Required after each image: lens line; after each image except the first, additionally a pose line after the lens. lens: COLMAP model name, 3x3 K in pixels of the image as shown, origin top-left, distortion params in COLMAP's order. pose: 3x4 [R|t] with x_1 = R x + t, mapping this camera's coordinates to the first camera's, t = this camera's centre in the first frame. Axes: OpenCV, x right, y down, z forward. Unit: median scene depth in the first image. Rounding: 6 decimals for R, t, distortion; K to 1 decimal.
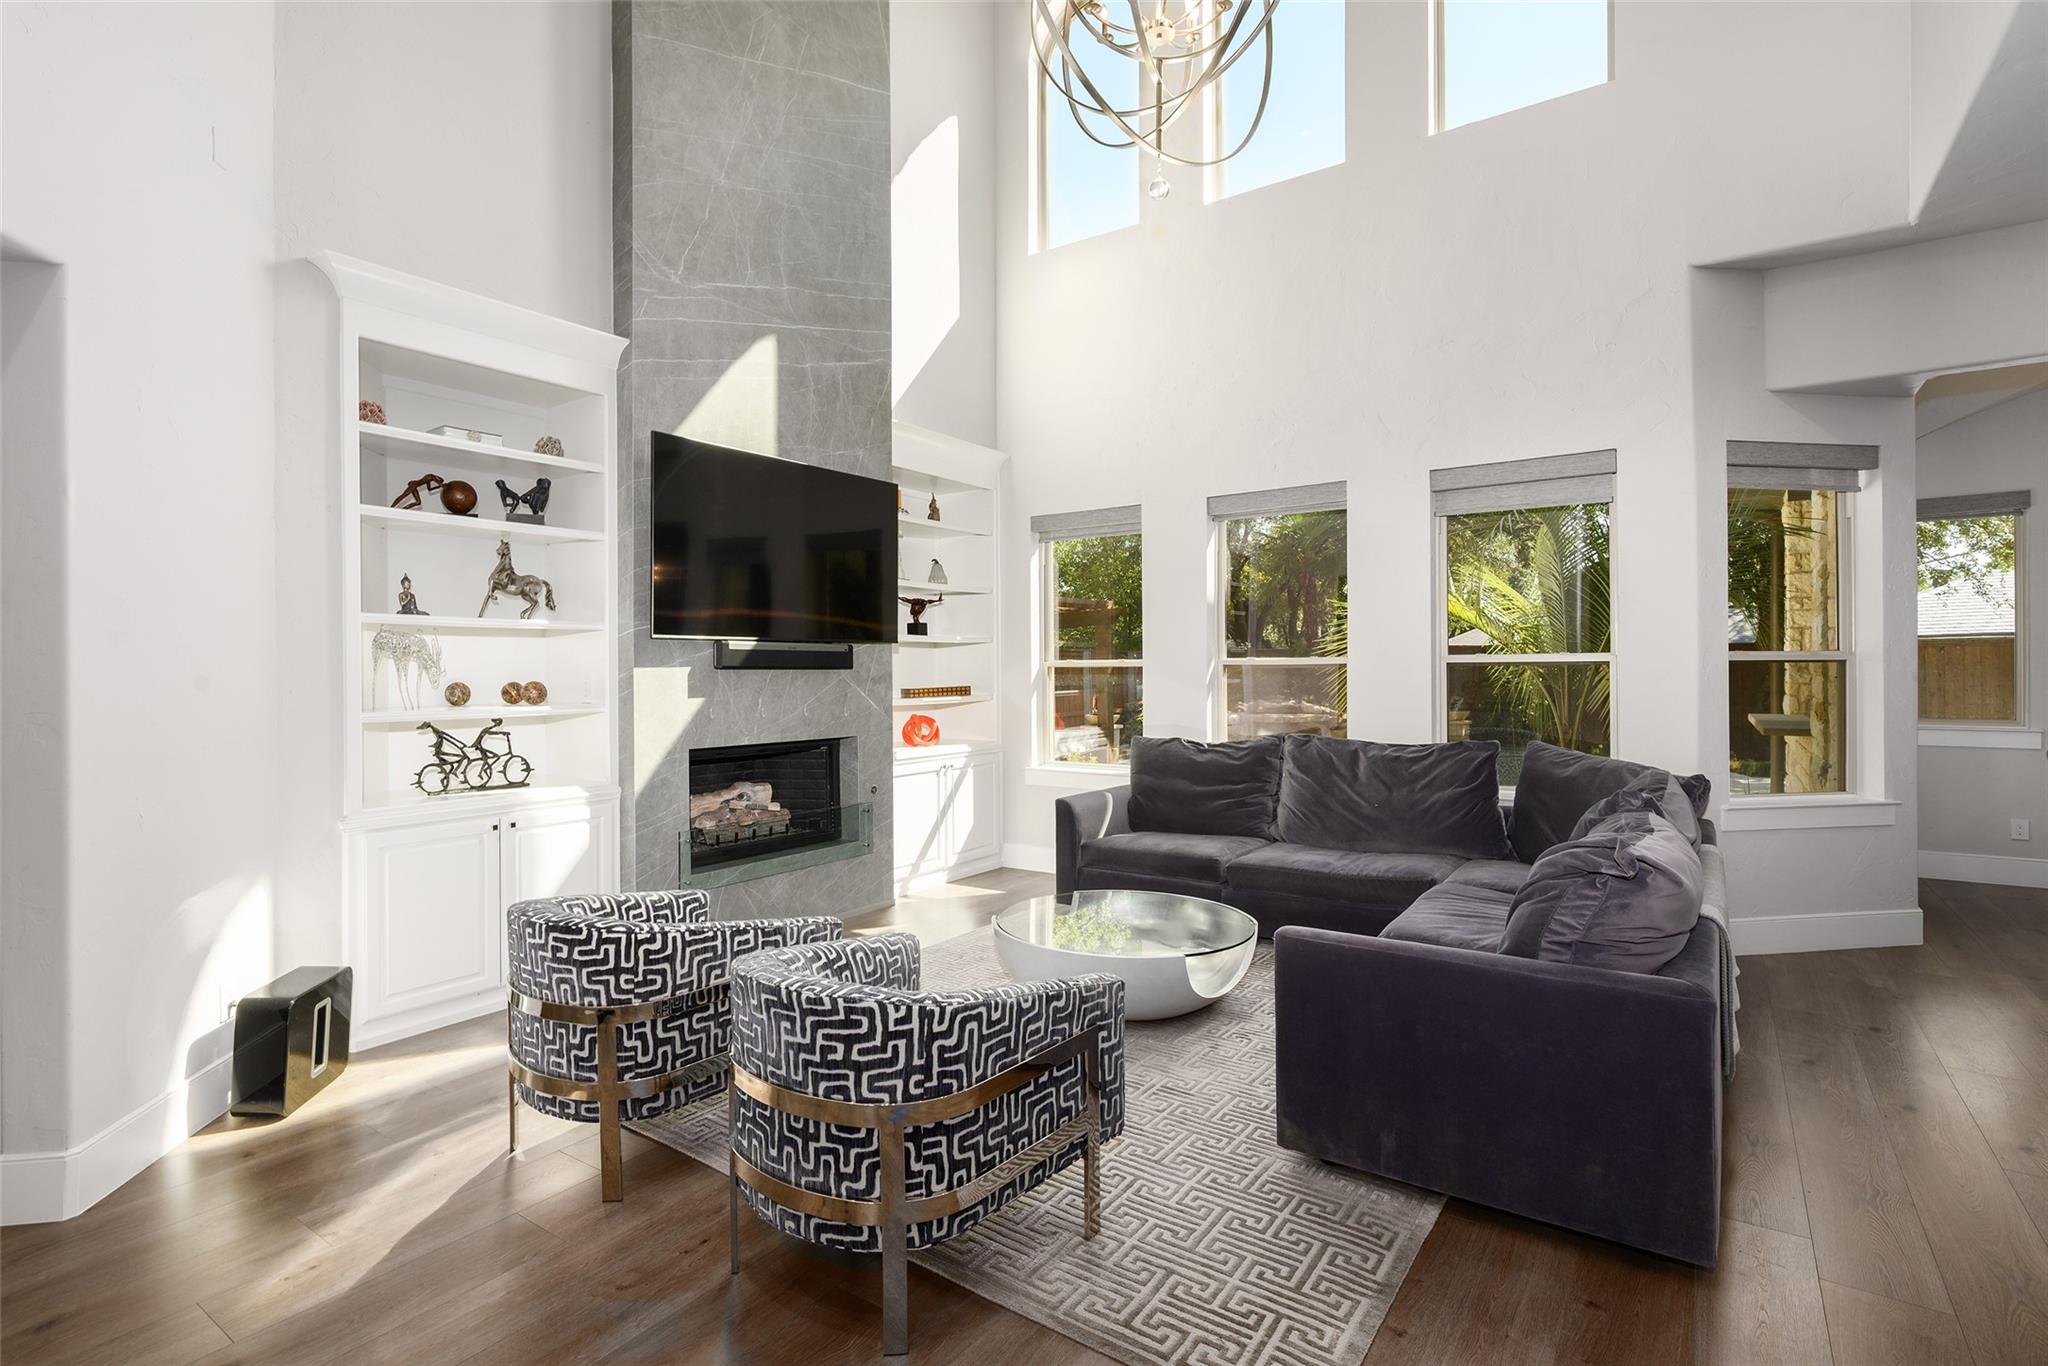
lens RADIAL K [[934.5, 0, 1041.7], [0, 934.5, 674.1], [0, 0, 1]] dist [0.002520, -0.000599]
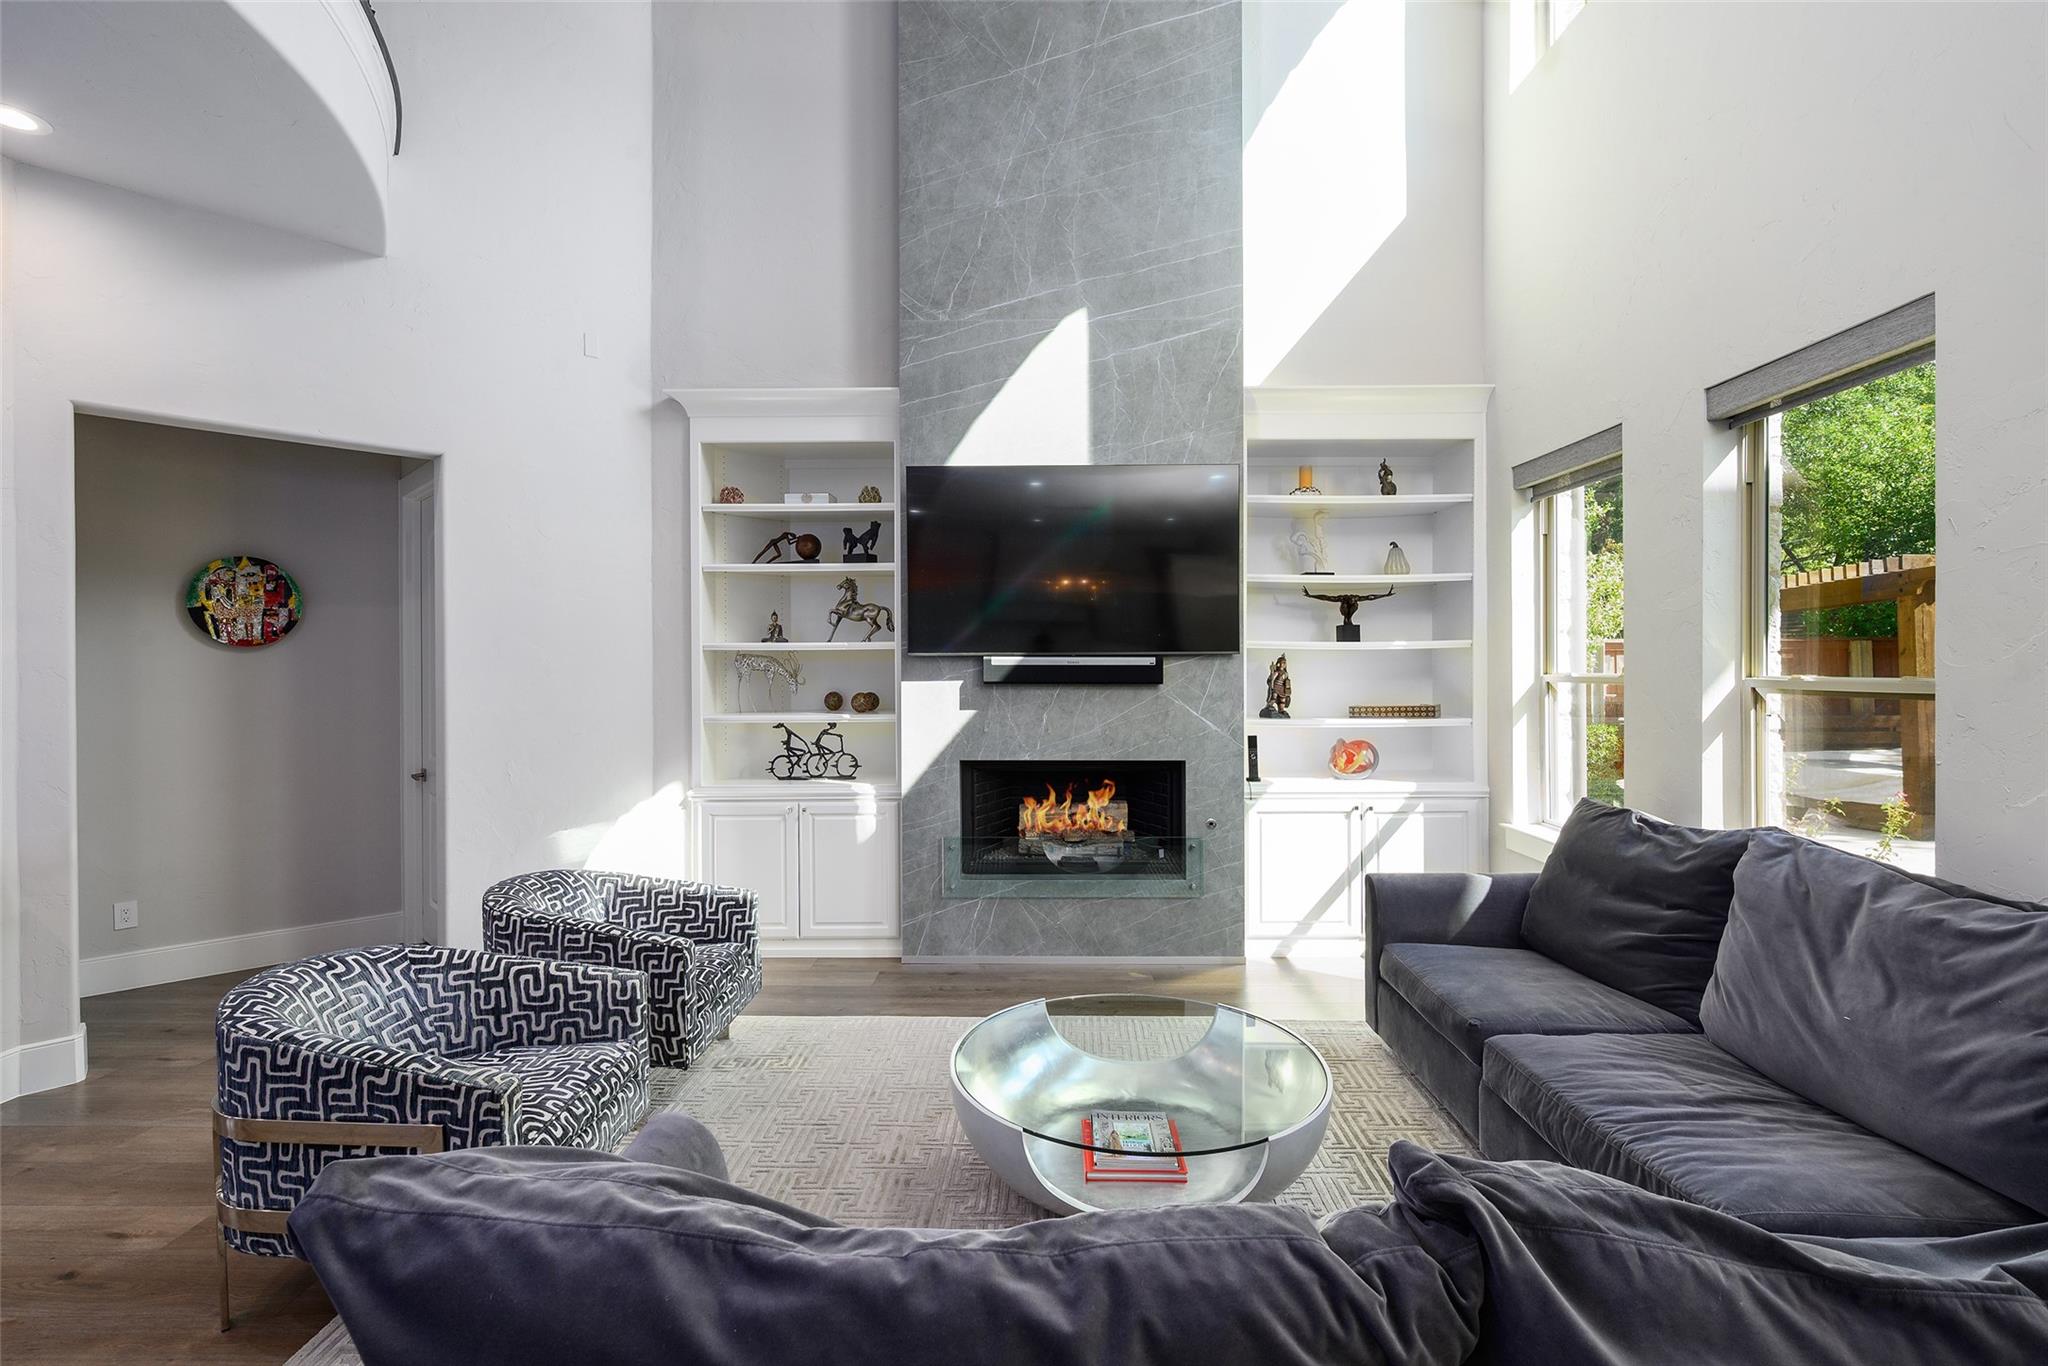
lens RADIAL K [[934.5, 0, 1037.3], [0, 934.5, 674.1], [0, 0, 1]] dist [0.002520, -0.000599]
pose [[0.586486, 0.012557, -0.809862, 0.574581], [-0.006313, 0.999920, 0.010932, -0.031560], [0.809935, -0.001299, 0.586518, 0.495009]]
